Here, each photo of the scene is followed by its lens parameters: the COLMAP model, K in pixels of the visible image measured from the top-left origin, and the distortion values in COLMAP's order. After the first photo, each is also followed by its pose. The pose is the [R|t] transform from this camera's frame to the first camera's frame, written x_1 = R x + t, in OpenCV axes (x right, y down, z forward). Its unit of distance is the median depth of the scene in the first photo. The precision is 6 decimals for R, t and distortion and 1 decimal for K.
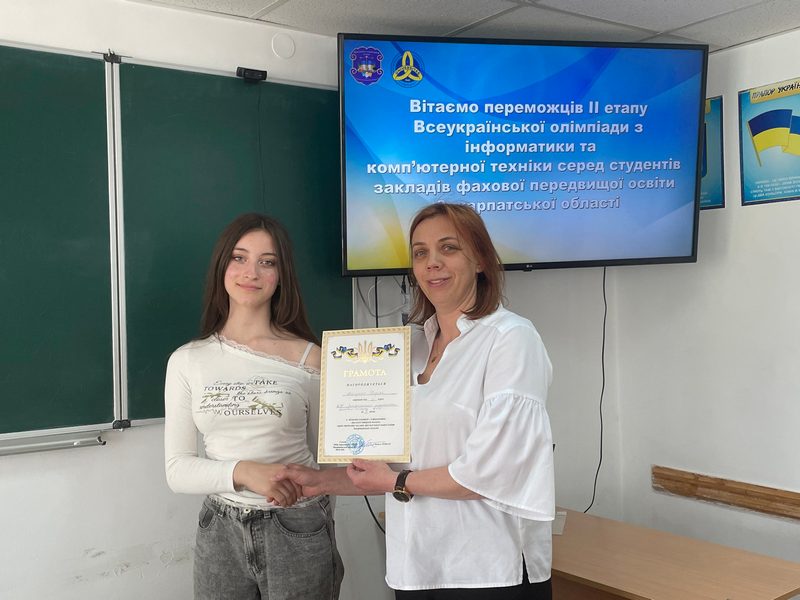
lens RADIAL K [[869.9, 0, 399.8], [0, 869.9, 305.3], [0, 0, 1]] dist [0.049211, 0.000000]
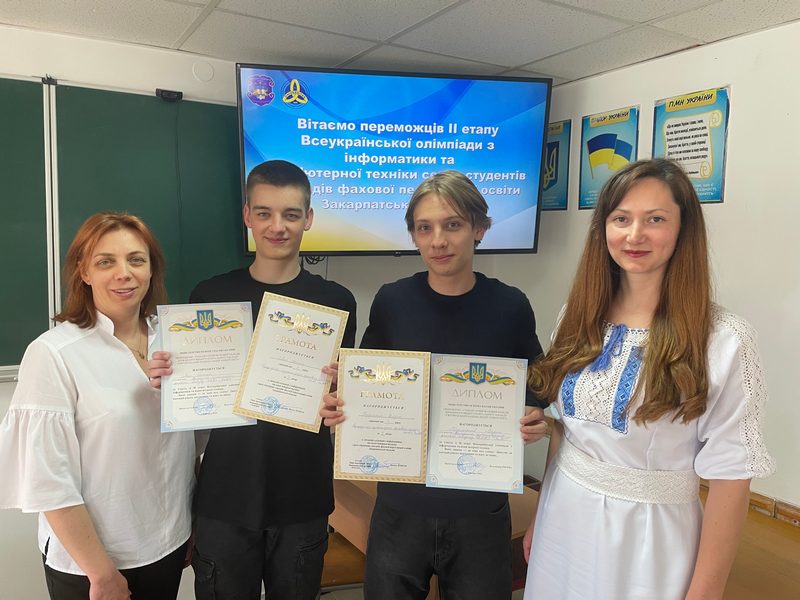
lens RADIAL K [[617.6, 0, 398.0], [0, 617.6, 305.5], [0, 0, 1]] dist [0.069903, -0.095679]
pose [[0.996941, 0.049691, -0.060333, 0.214092], [-0.043340, 0.993803, 0.102360, -0.063032], [0.065045, -0.099432, 0.992916, 0.087386]]
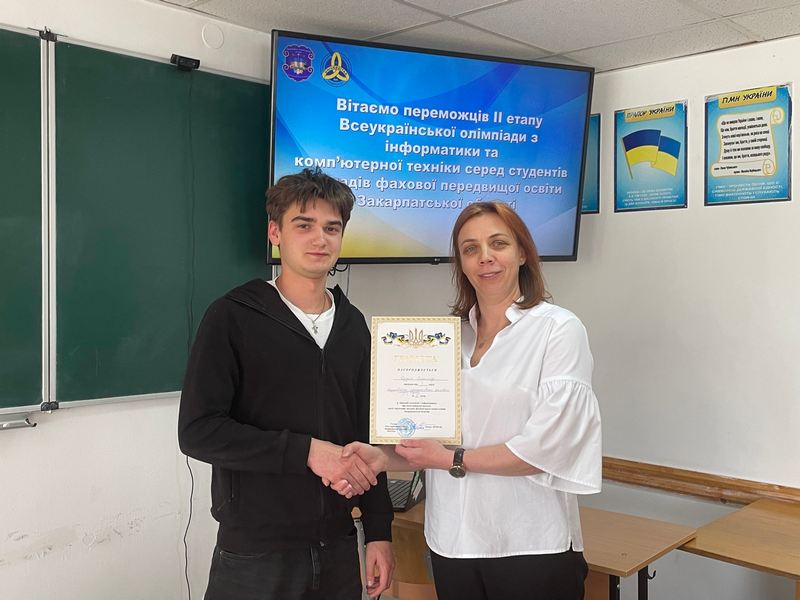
lens RADIAL K [[869.9, 0, 407.9], [0, 869.9, 298.7], [0, 0, 1]] dist [0.049211, 0.000000]
pose [[0.977410, 0.024938, 0.209875, -0.114548], [-0.026820, 0.999622, 0.006124, -0.002528], [-0.209642, -0.011615, 0.977709, -0.048938]]
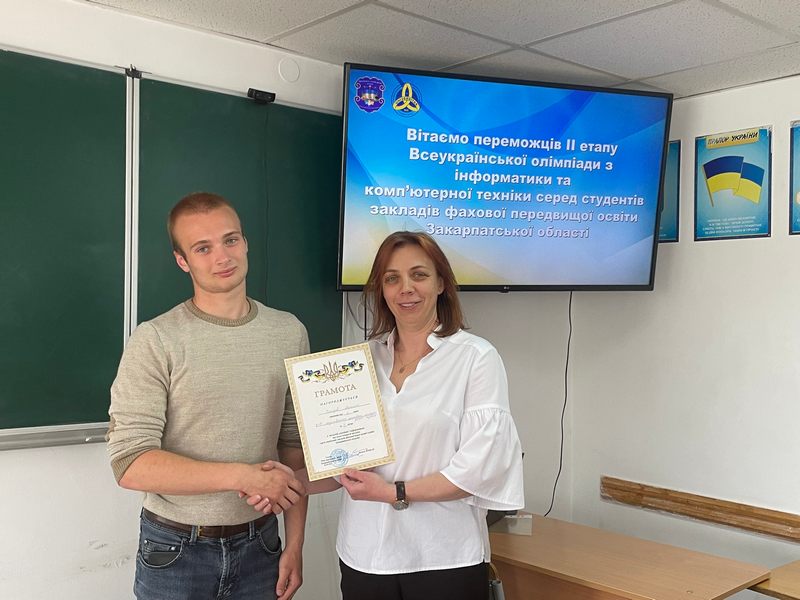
lens RADIAL K [[869.9, 0, 401.9], [0, 869.9, 315.7], [0, 0, 1]] dist [0.049211, 0.000000]
pose [[0.994467, 0.040983, 0.096725, -0.085244], [-0.041021, 0.999157, -0.001598, -0.003754], [-0.096709, -0.002379, 0.995310, -0.062942]]
